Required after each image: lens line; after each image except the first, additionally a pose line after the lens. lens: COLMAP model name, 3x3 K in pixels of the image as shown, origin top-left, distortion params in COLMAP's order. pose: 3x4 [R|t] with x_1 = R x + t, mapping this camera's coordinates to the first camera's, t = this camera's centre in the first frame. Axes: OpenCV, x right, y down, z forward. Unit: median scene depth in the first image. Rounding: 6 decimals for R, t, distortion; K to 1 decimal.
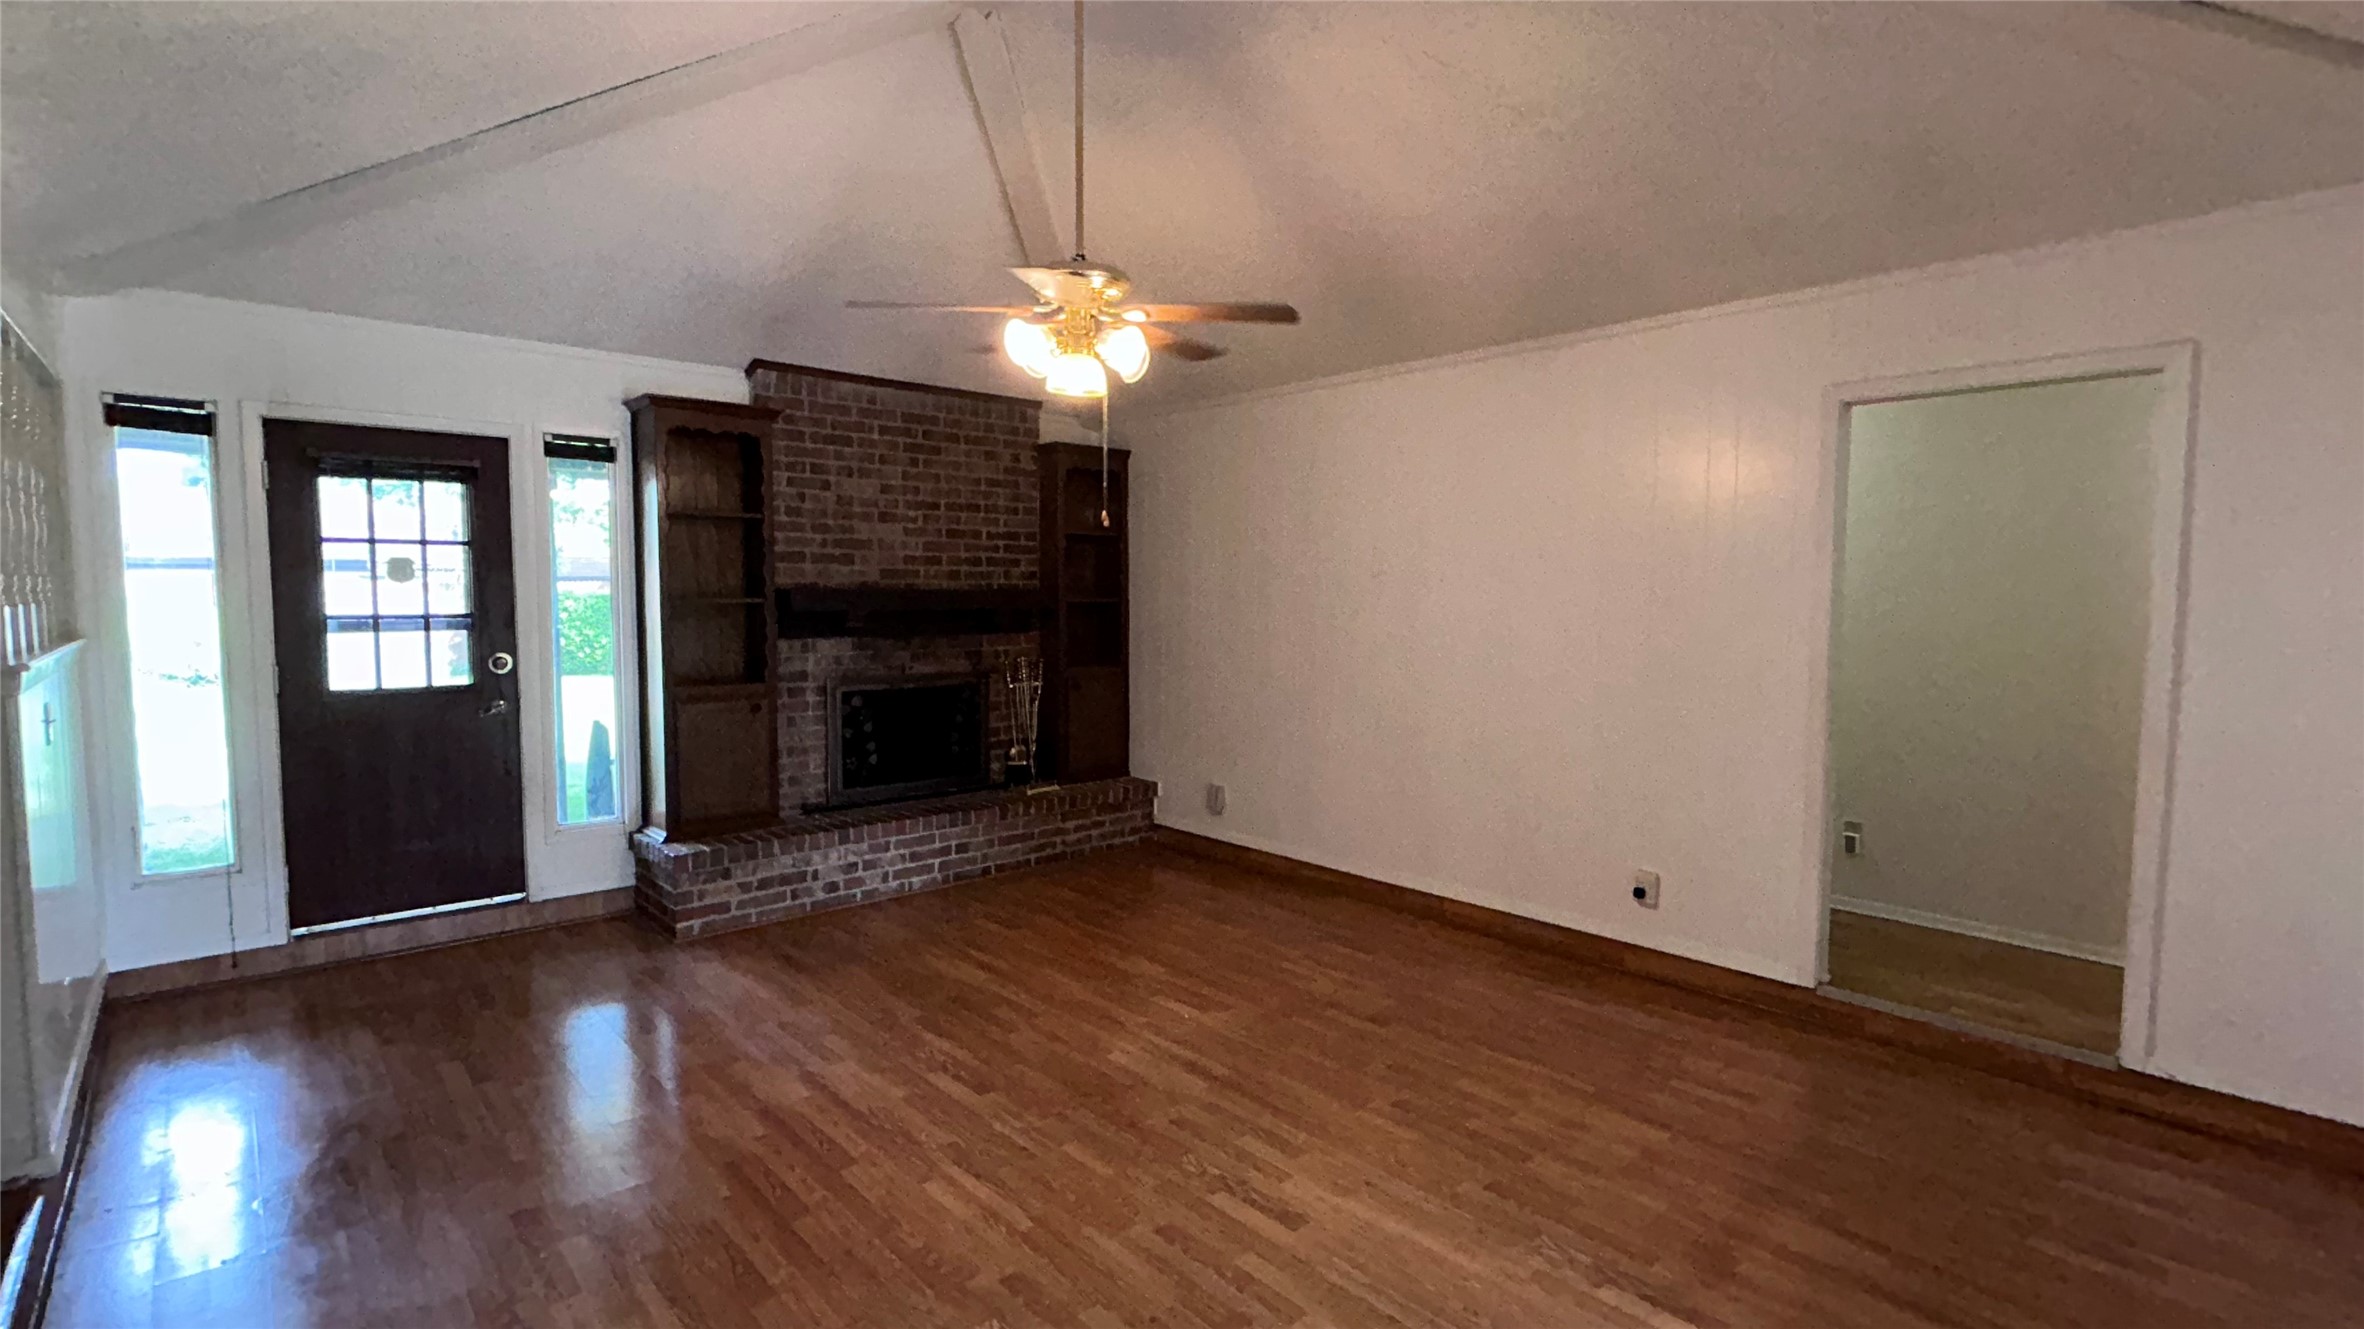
lens RADIAL K [[1069.9, 0, 1177.0], [0, 1069.9, 663.1], [0, 0, 1]] dist [-0.002202, -0.000161]
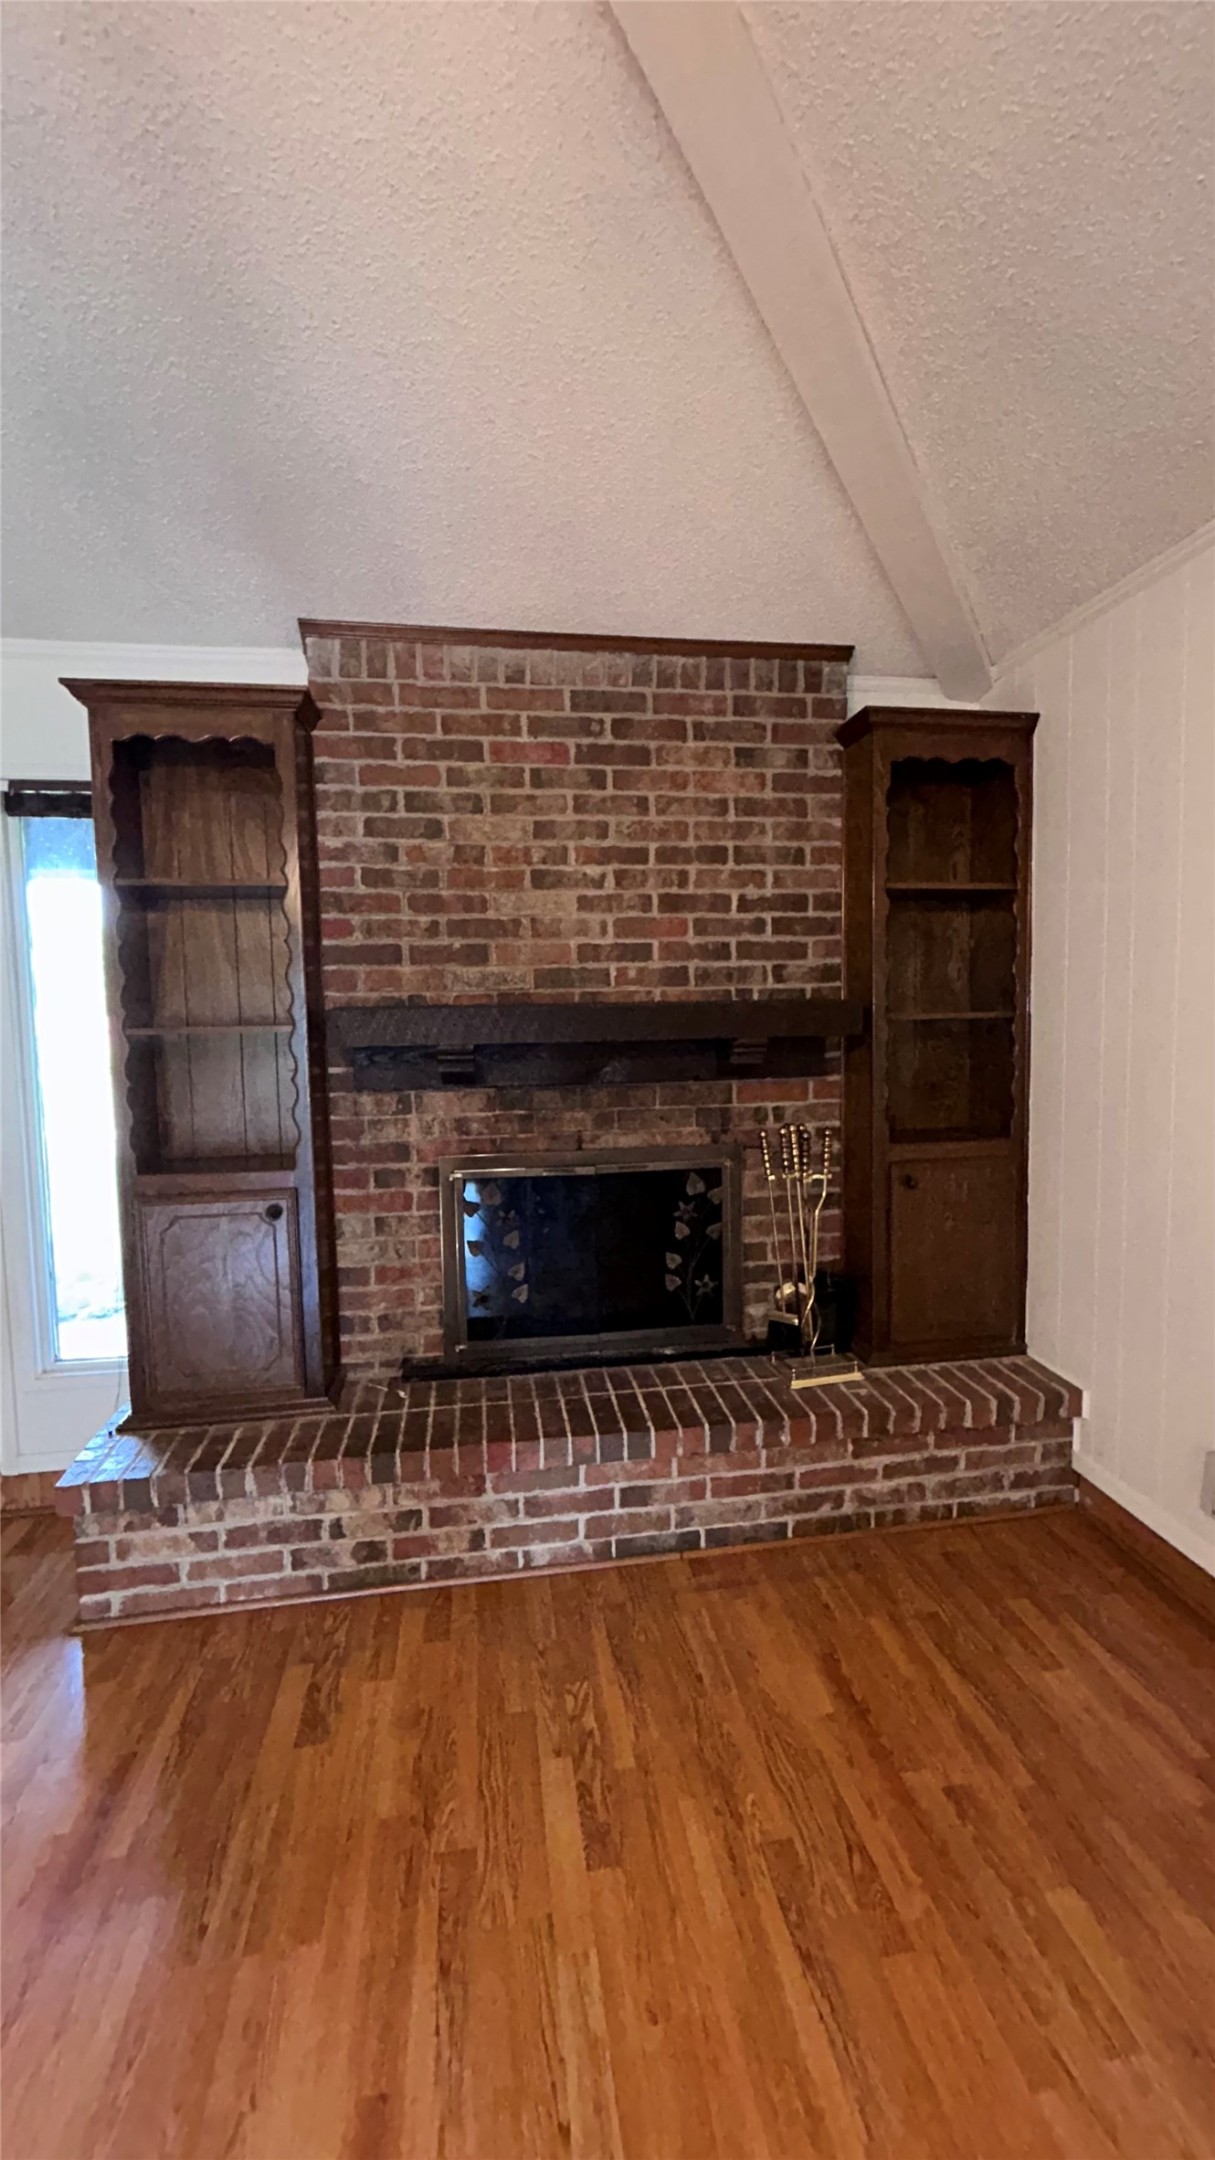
lens RADIAL K [[866.9, 0, 610.0], [0, 866.9, 1080.7], [0, 0, 1]] dist [-0.001564, -0.000374]
pose [[0.838826, 0.022796, -0.543921, 0.014960], [-0.013809, 0.999692, 0.020601, -0.039582], [0.544224, -0.009770, 0.838883, 0.653079]]
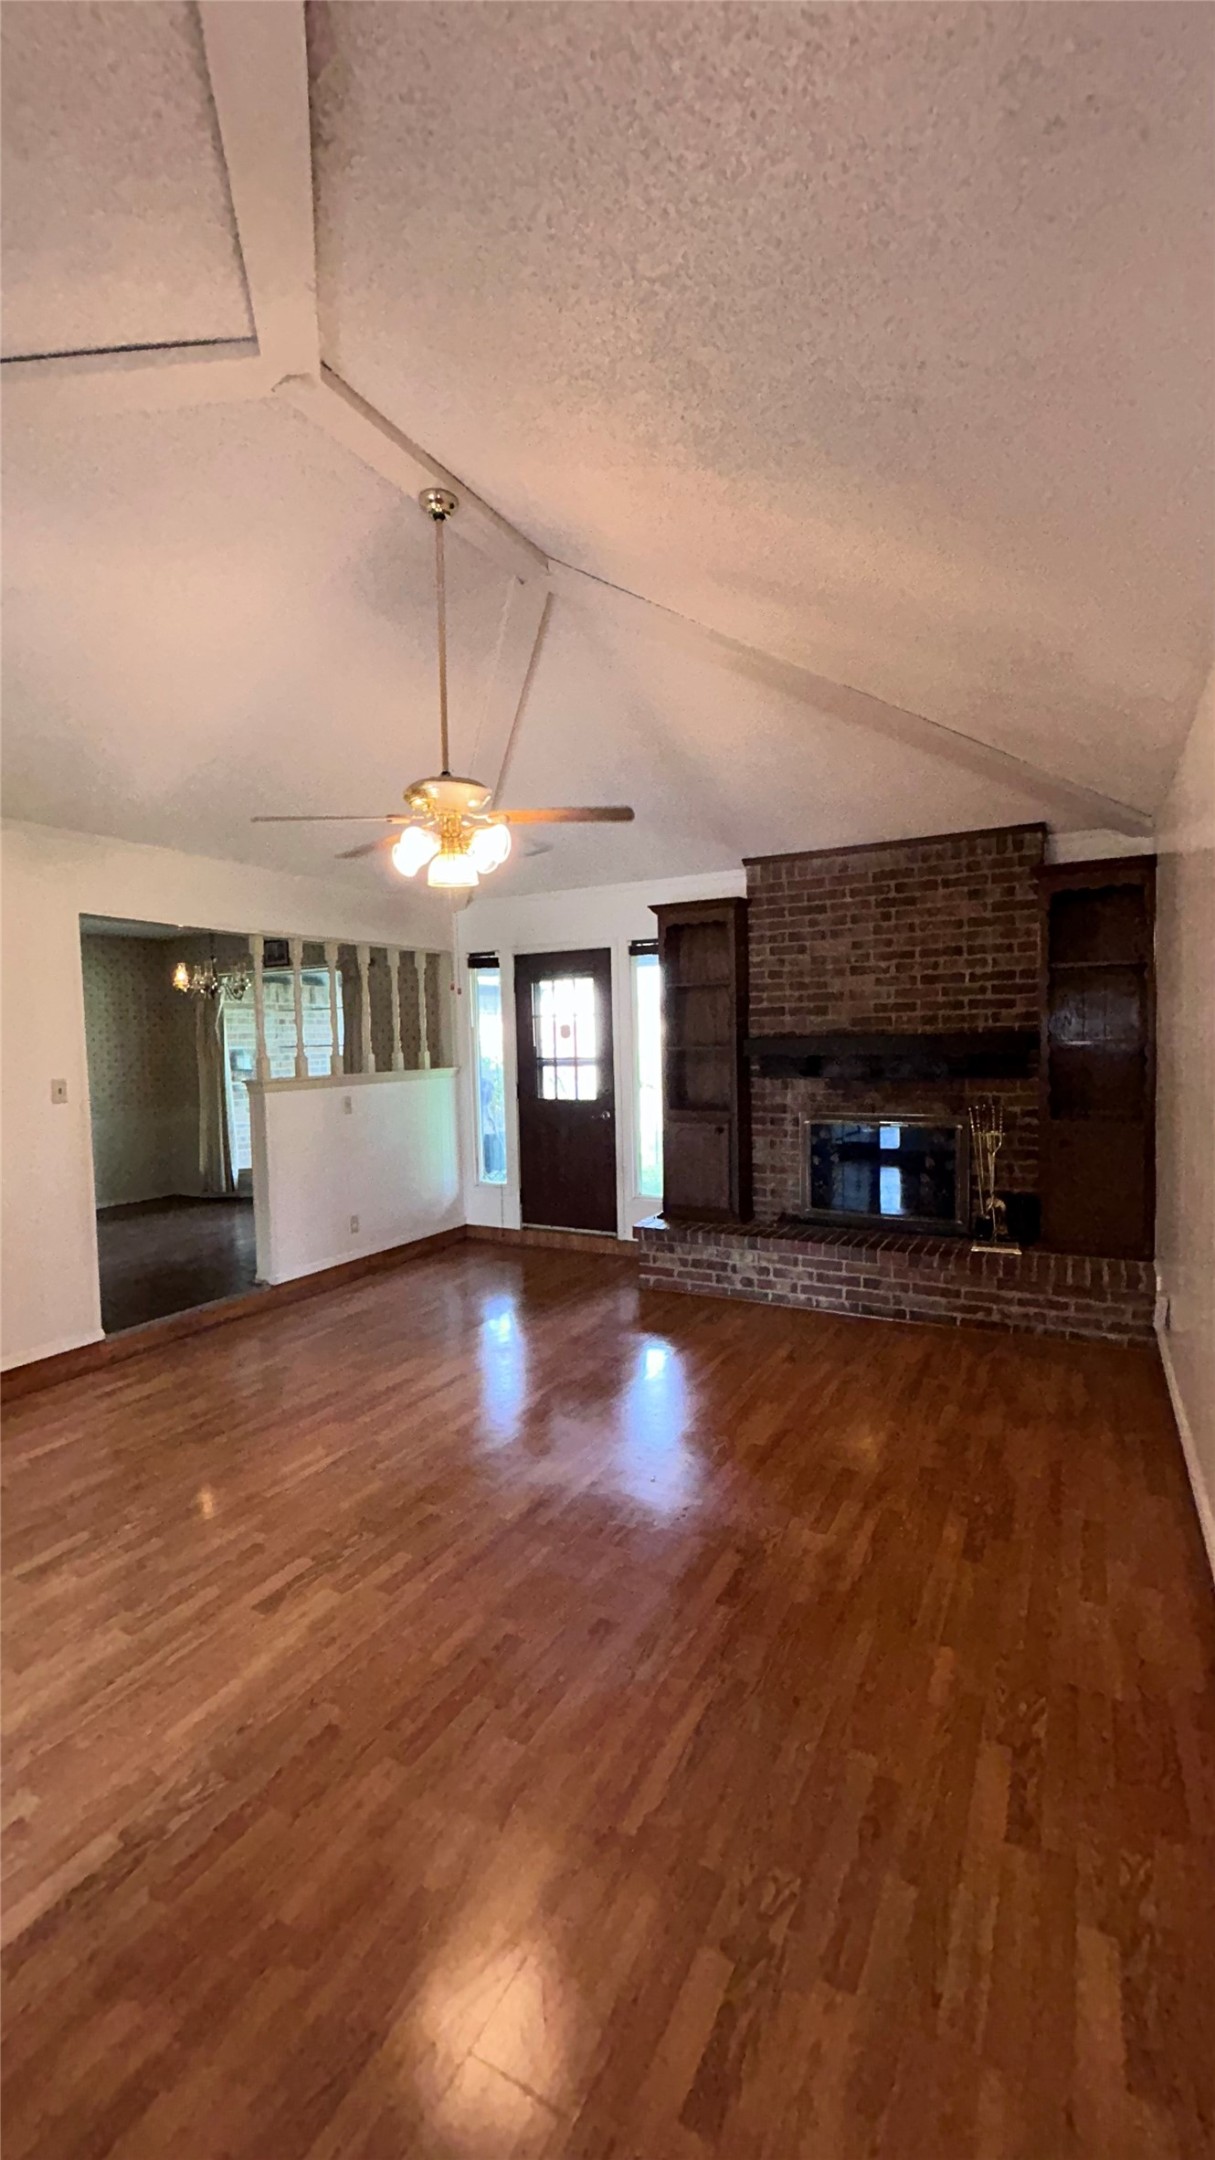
lens RADIAL K [[866.9, 0, 610.0], [0, 866.9, 1080.7], [0, 0, 1]] dist [-0.001564, -0.000374]
pose [[0.337014, 0.036188, -0.940804, 0.511482], [-0.039529, 0.998924, 0.024263, -0.035563], [0.940670, 0.029012, 0.338081, 0.479150]]
